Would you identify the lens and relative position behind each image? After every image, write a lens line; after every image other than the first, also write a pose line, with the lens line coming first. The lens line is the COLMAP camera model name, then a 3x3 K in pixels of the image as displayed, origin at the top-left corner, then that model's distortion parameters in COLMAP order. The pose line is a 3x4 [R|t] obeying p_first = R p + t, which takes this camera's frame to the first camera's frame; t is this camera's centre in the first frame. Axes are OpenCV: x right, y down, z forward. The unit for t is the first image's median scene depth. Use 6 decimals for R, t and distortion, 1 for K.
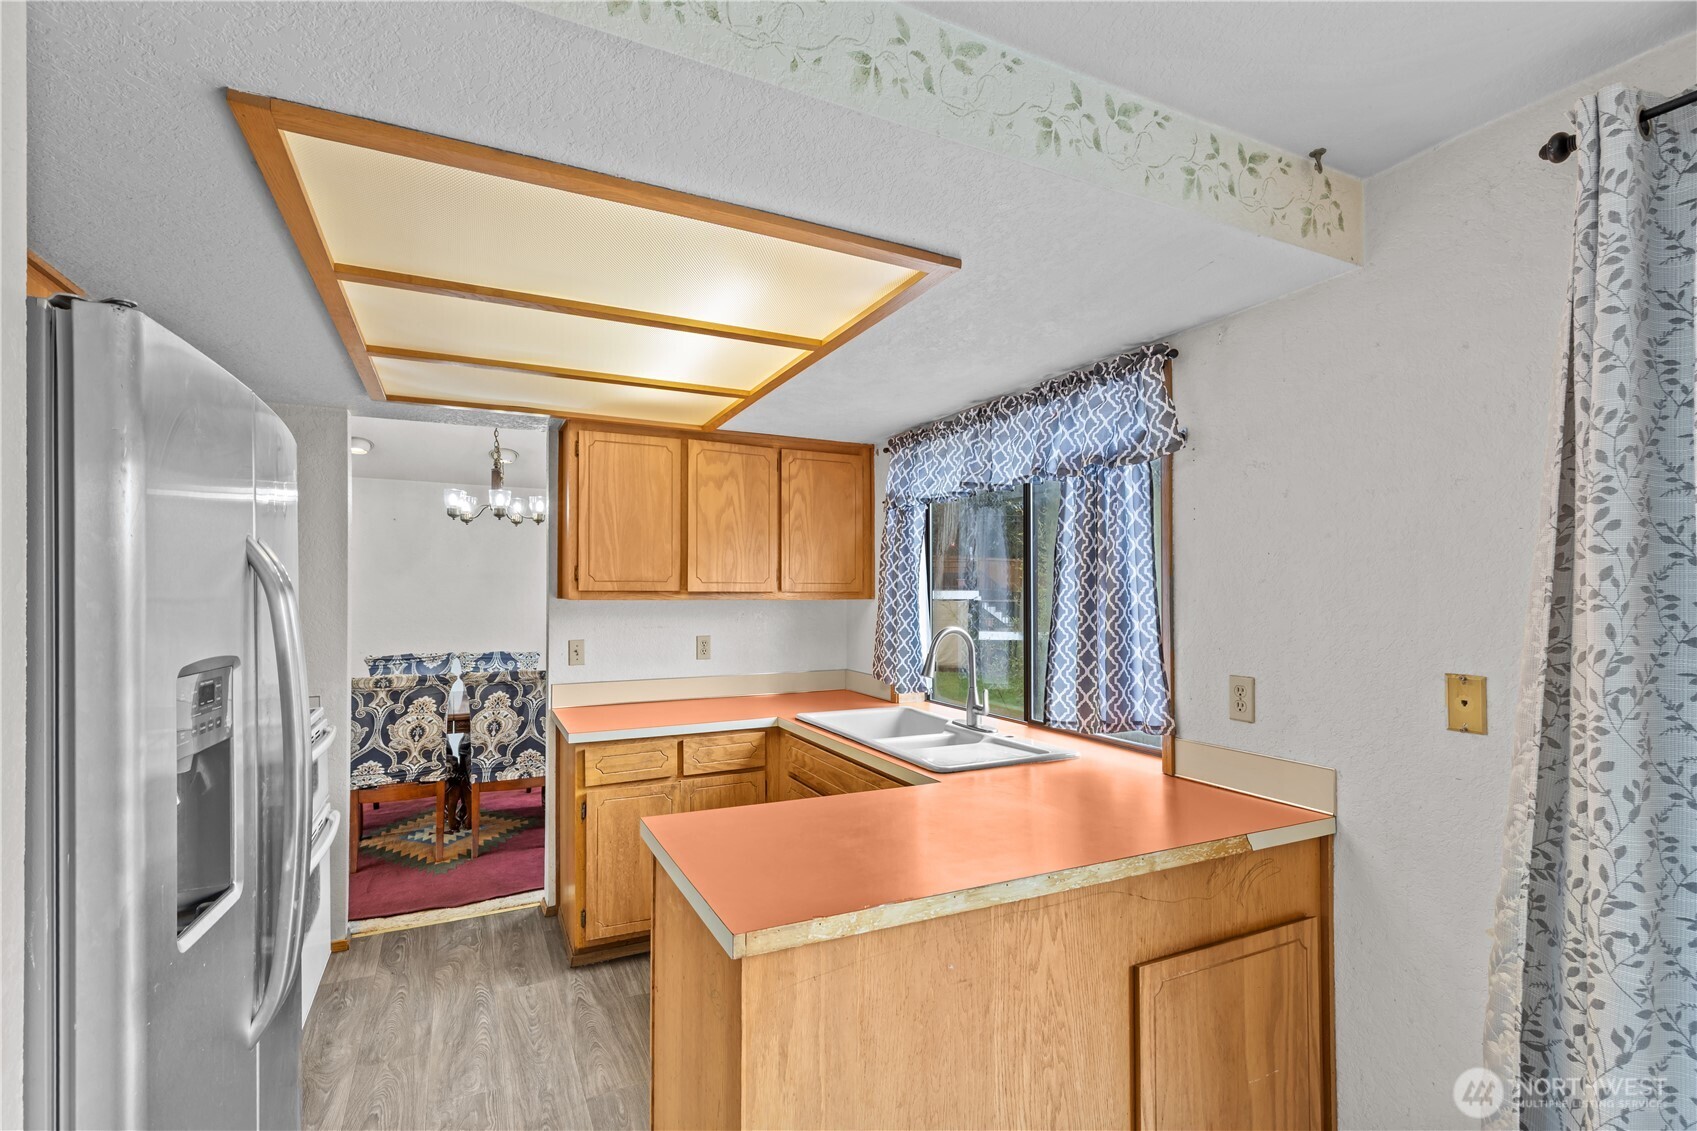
lens RADIAL K [[769.3, 0, 841.4], [0, 769.3, 577.1], [0, 0, 1]] dist [0.013715, -0.002093]
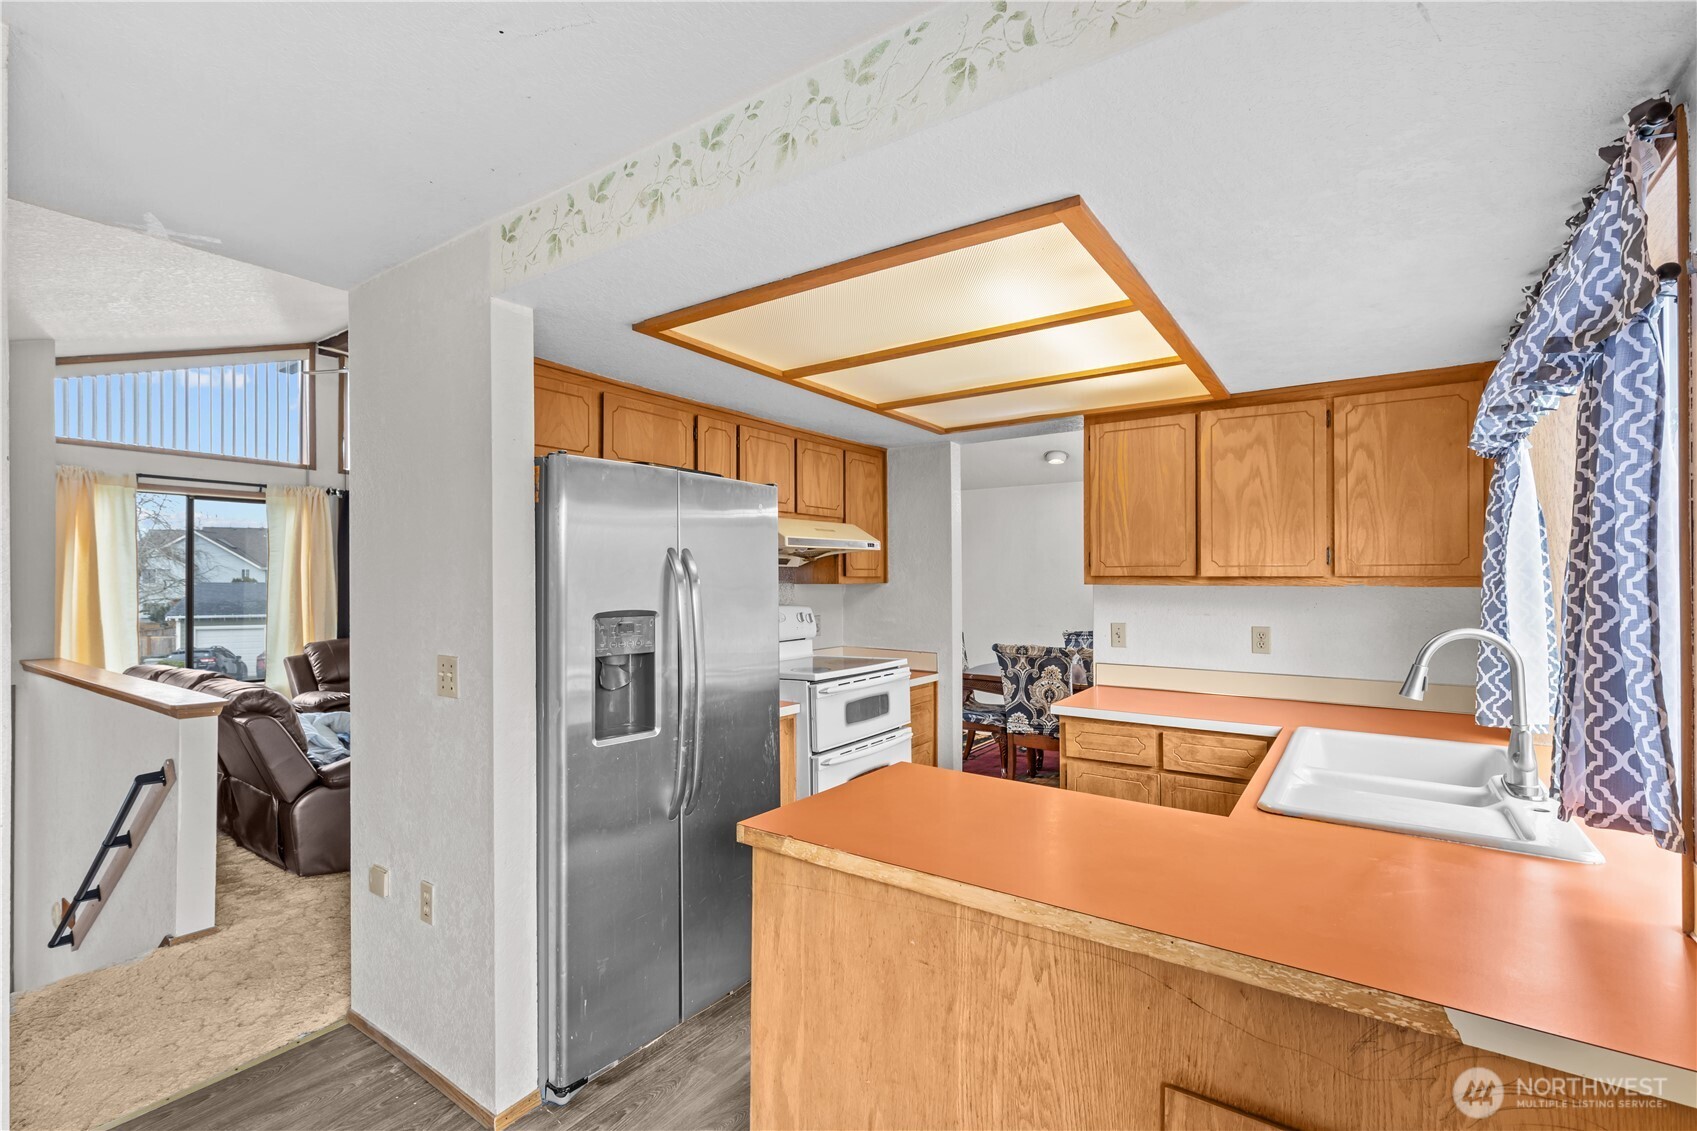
lens RADIAL K [[769.3, 0, 842.1], [0, 769.3, 567.8], [0, 0, 1]] dist [0.013715, -0.002093]
pose [[0.479094, -0.013373, -0.877662, 0.424988], [0.019192, 0.999804, -0.004758, 0.004649], [0.877554, -0.014564, 0.479257, 0.183798]]
